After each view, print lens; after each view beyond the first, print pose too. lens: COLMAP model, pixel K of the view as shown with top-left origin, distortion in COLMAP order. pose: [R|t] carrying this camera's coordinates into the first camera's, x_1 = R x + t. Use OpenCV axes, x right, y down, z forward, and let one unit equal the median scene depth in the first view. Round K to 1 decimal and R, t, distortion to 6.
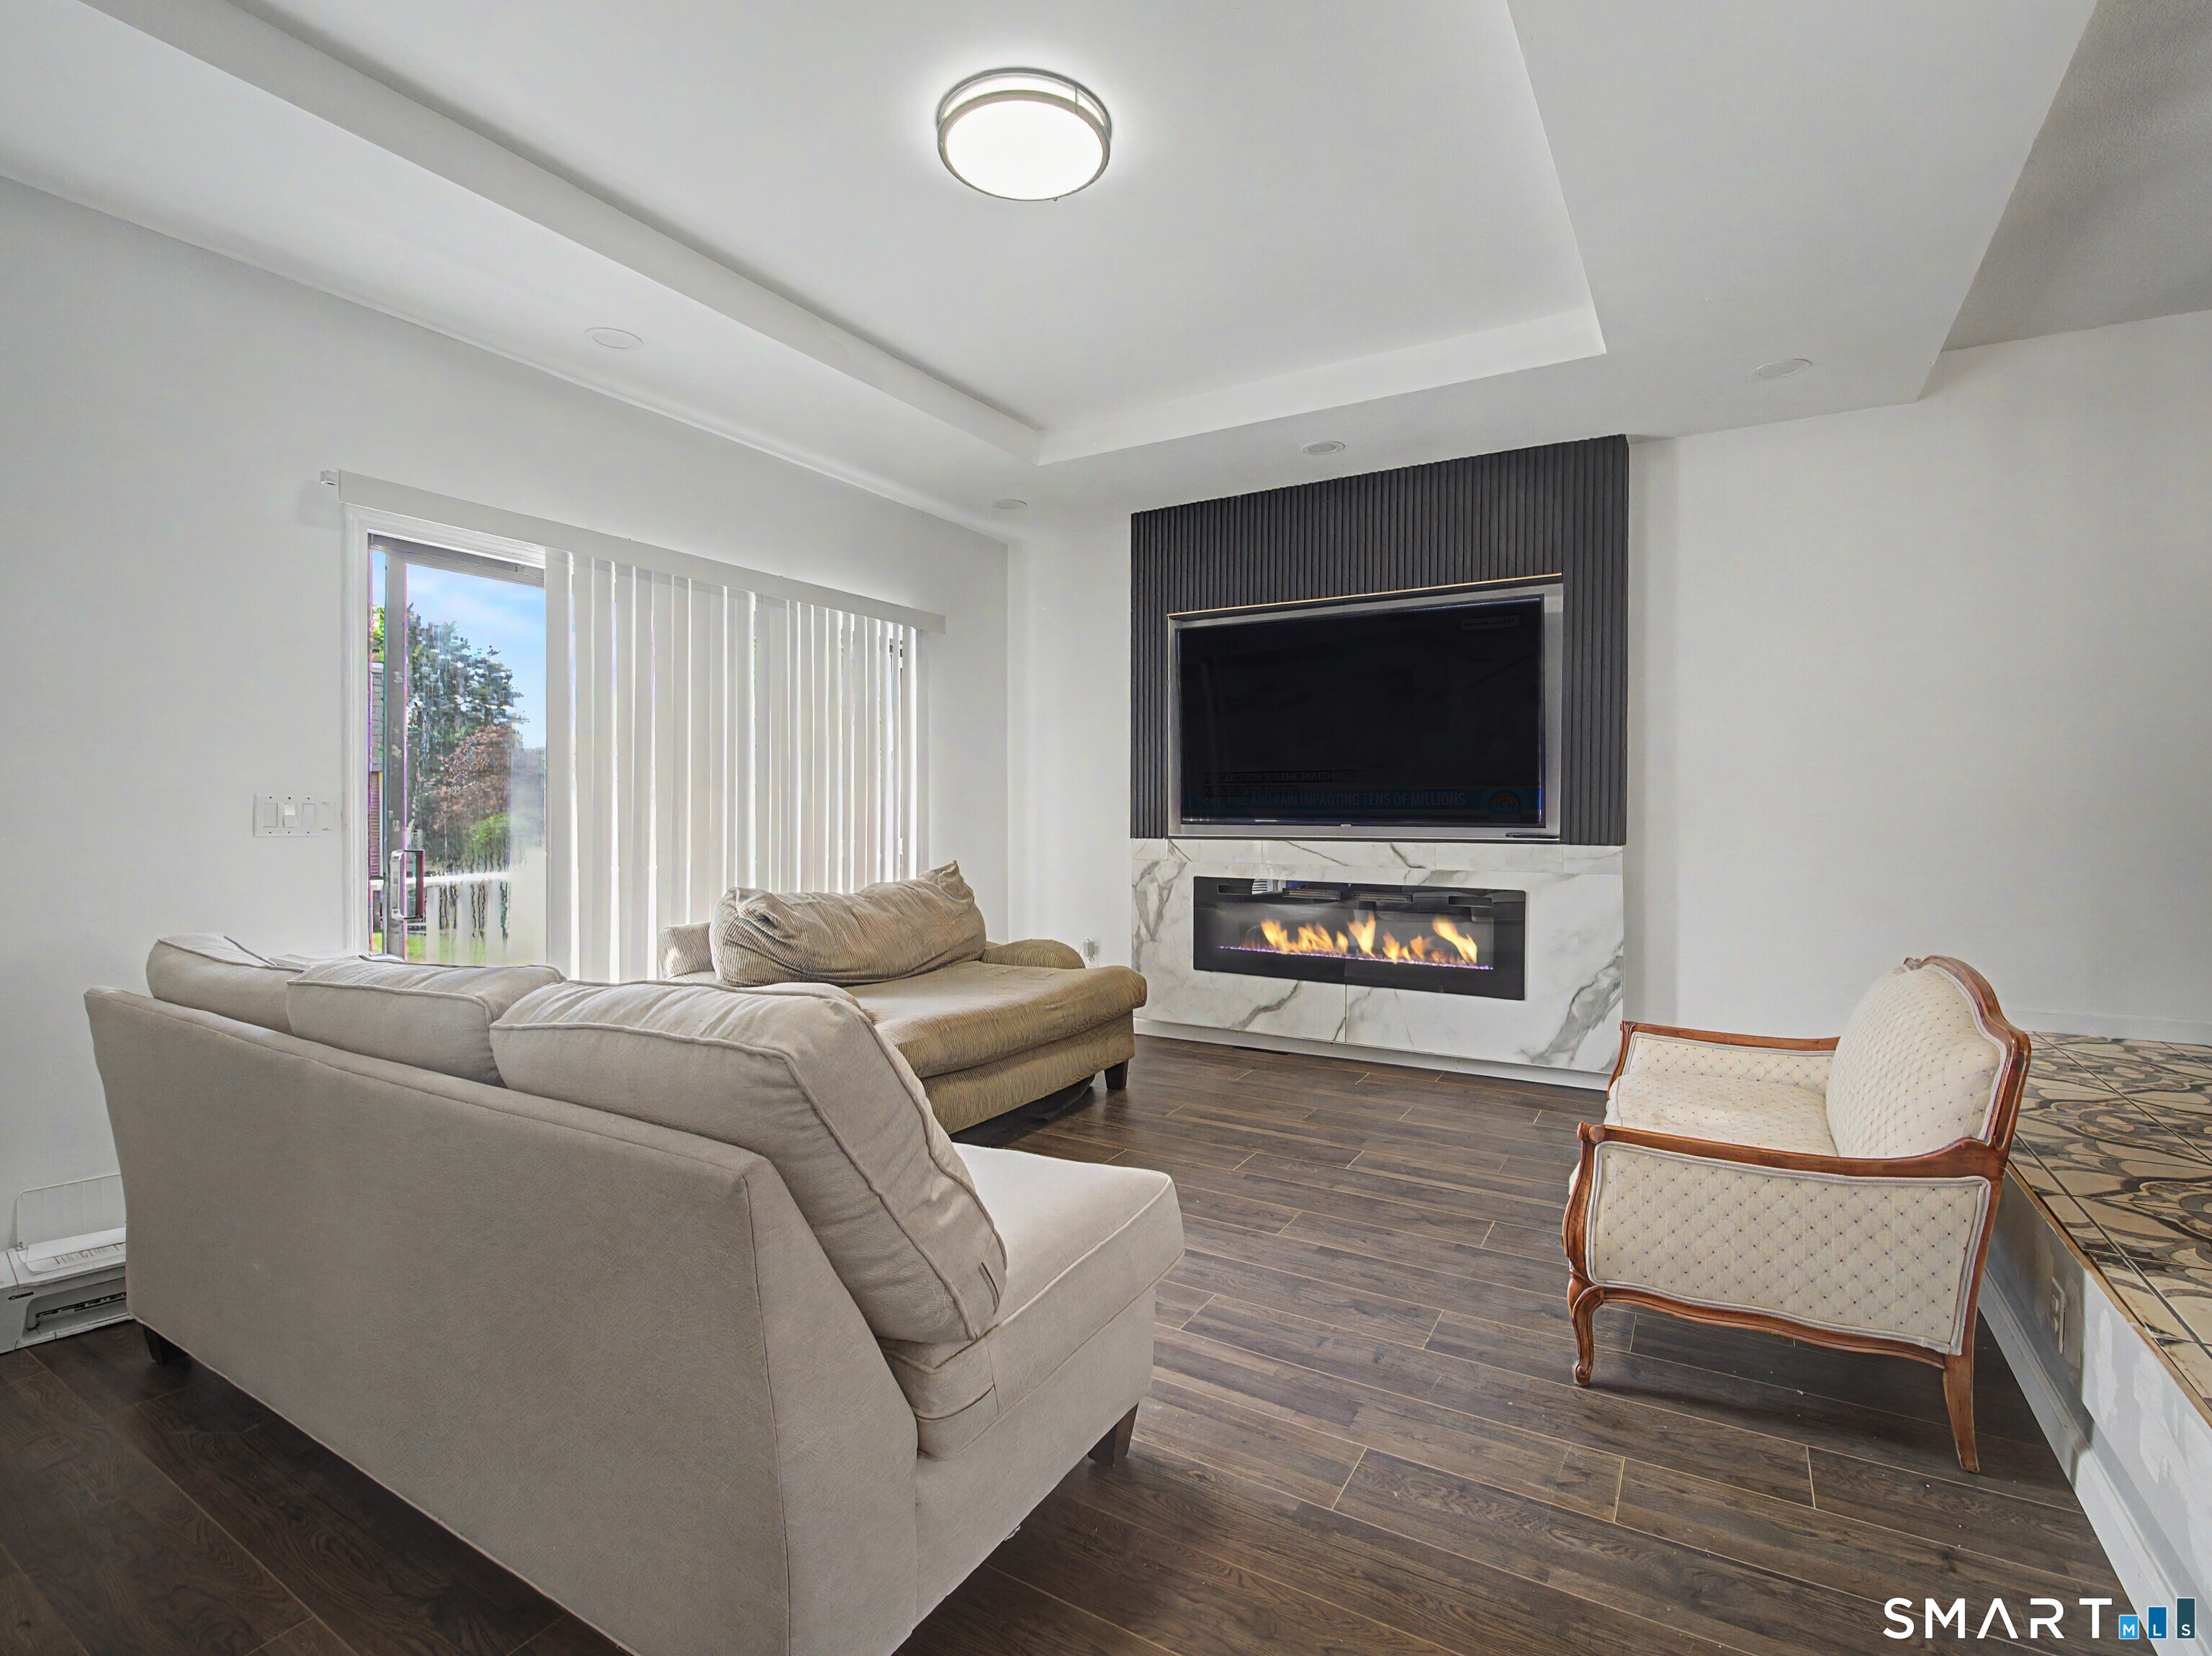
lens RADIAL K [[1018.2, 0, 1106.0], [0, 1018.2, 828.0], [0, 0, 1]] dist [-0.005035, -0.007502]
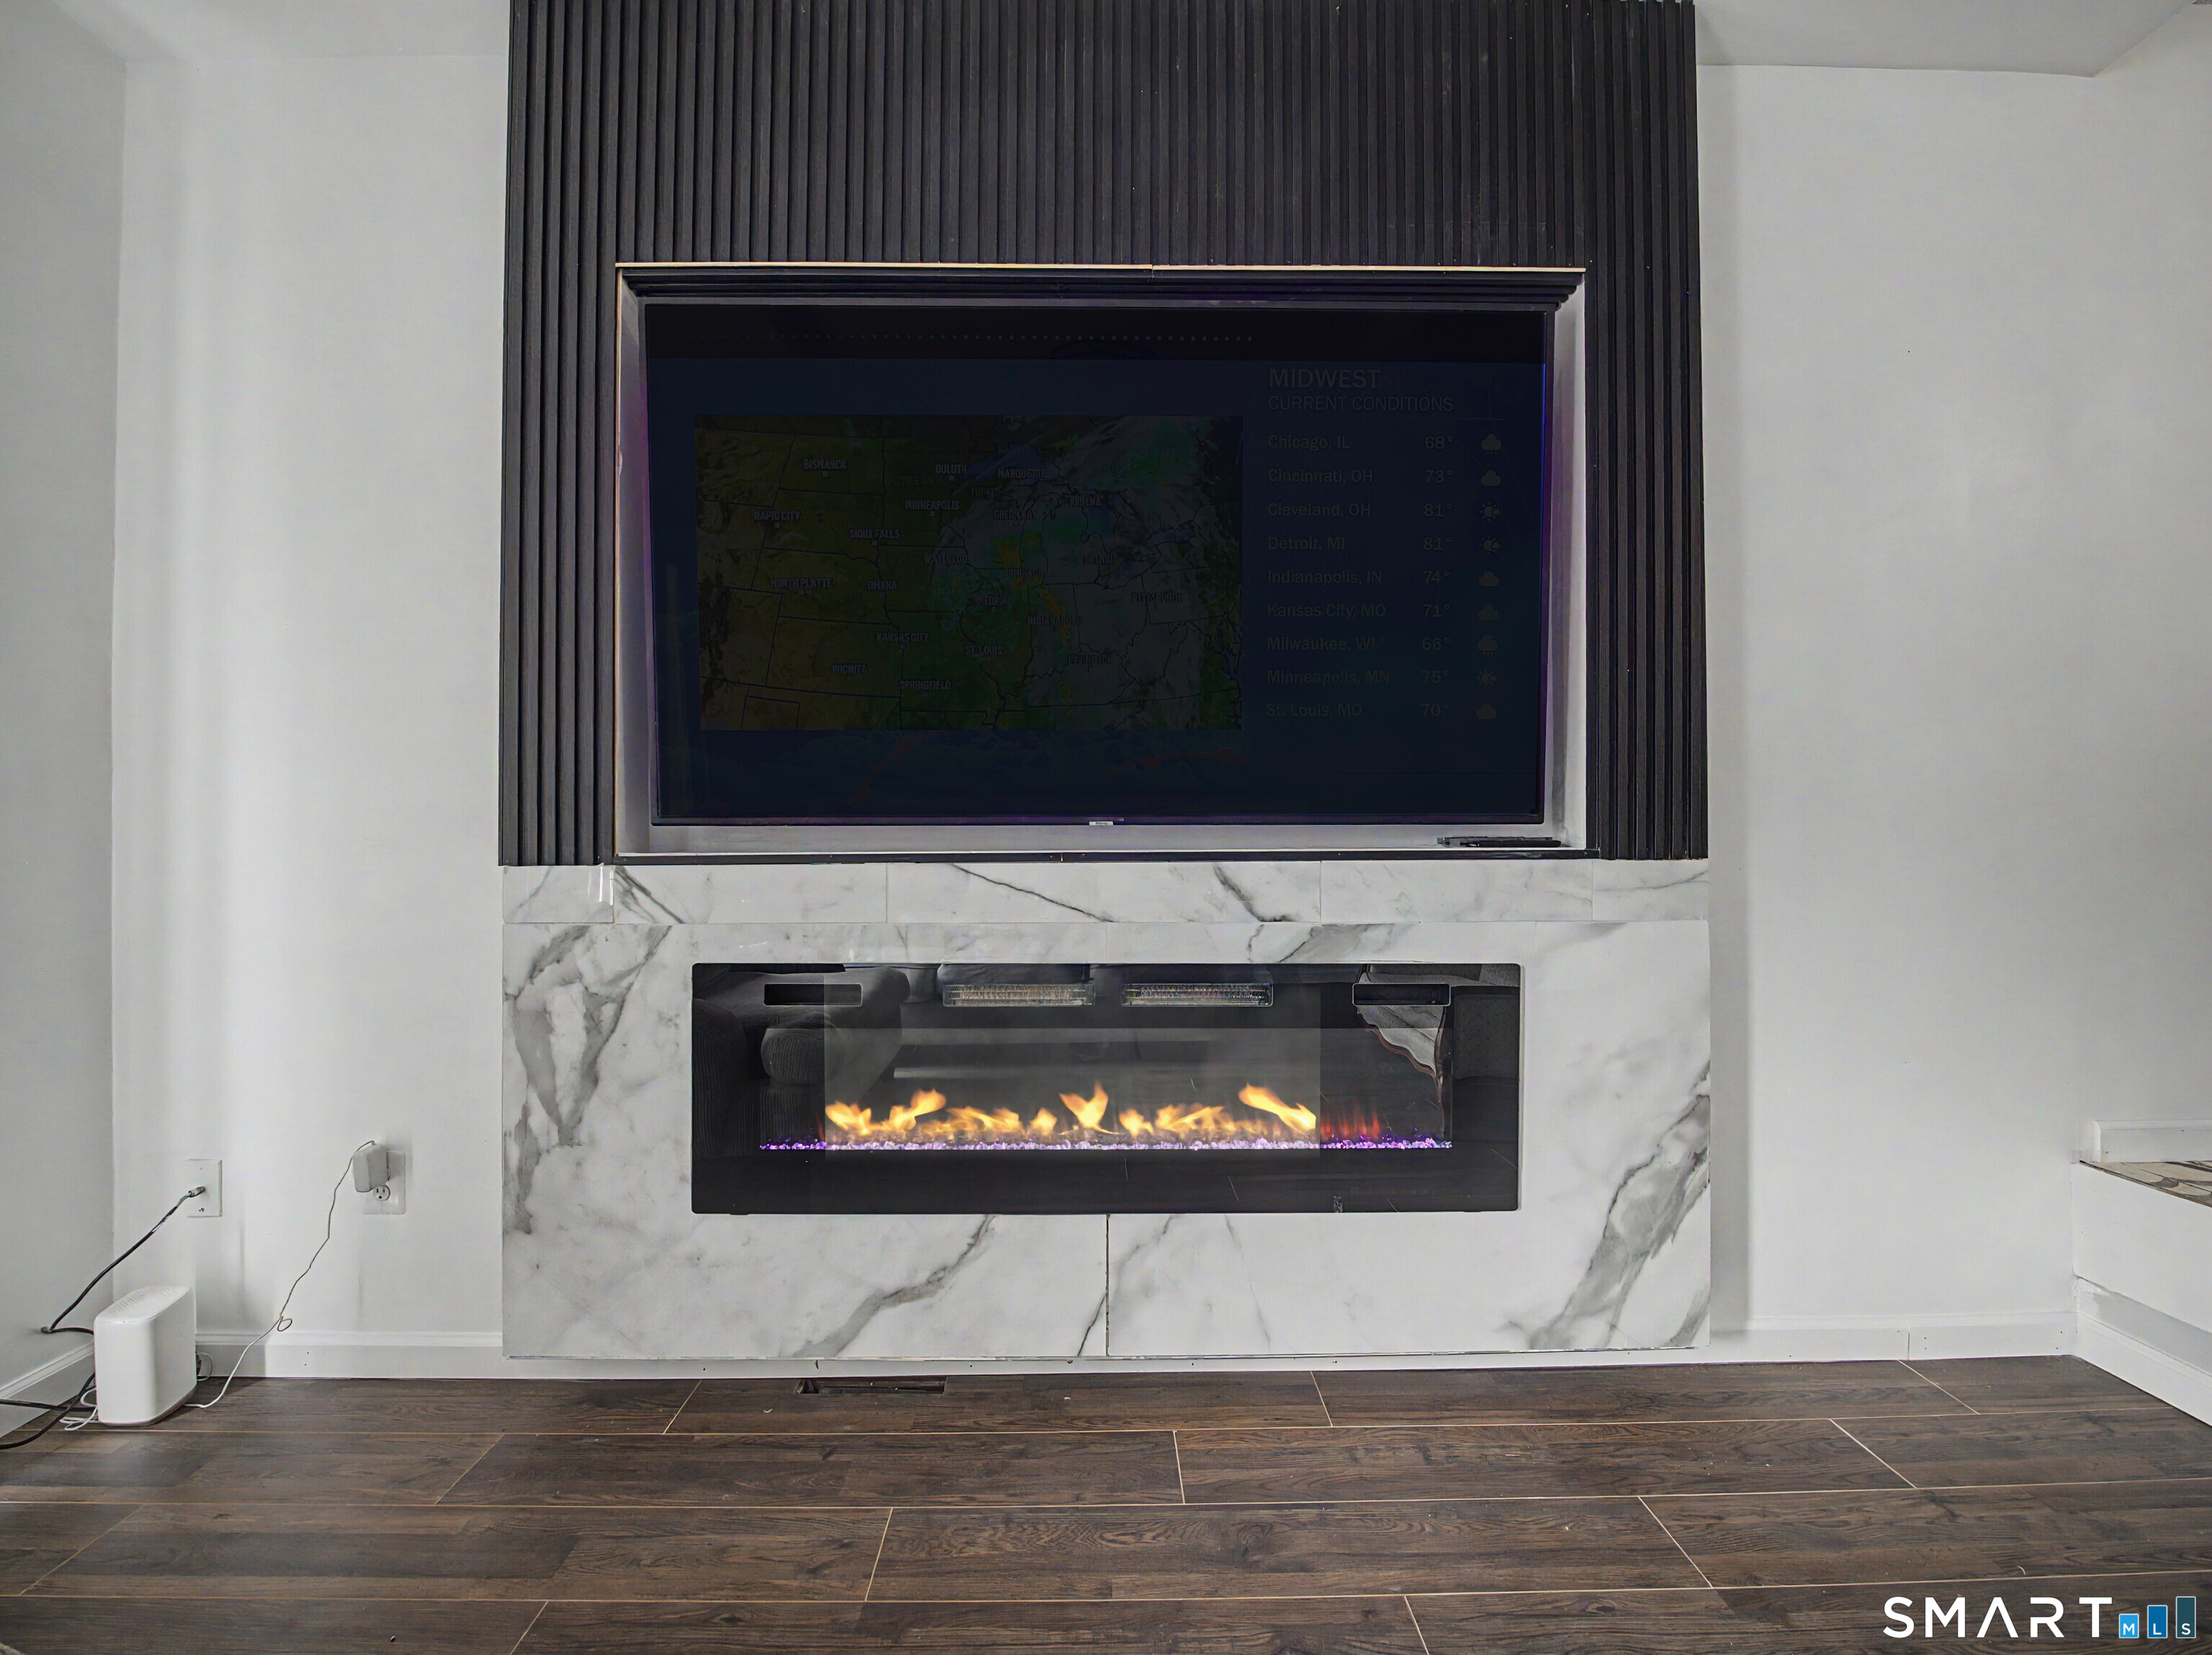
lens RADIAL K [[1018.1, 0, 1106.0], [0, 1018.1, 827.5], [0, 0, 1]] dist [-0.005035, -0.007502]
pose [[0.855514, 0.001096, 0.517779, 0.024584], [0.013662, 0.999602, -0.024689, 0.009470], [-0.517599, 0.028196, 0.855158, 0.649356]]
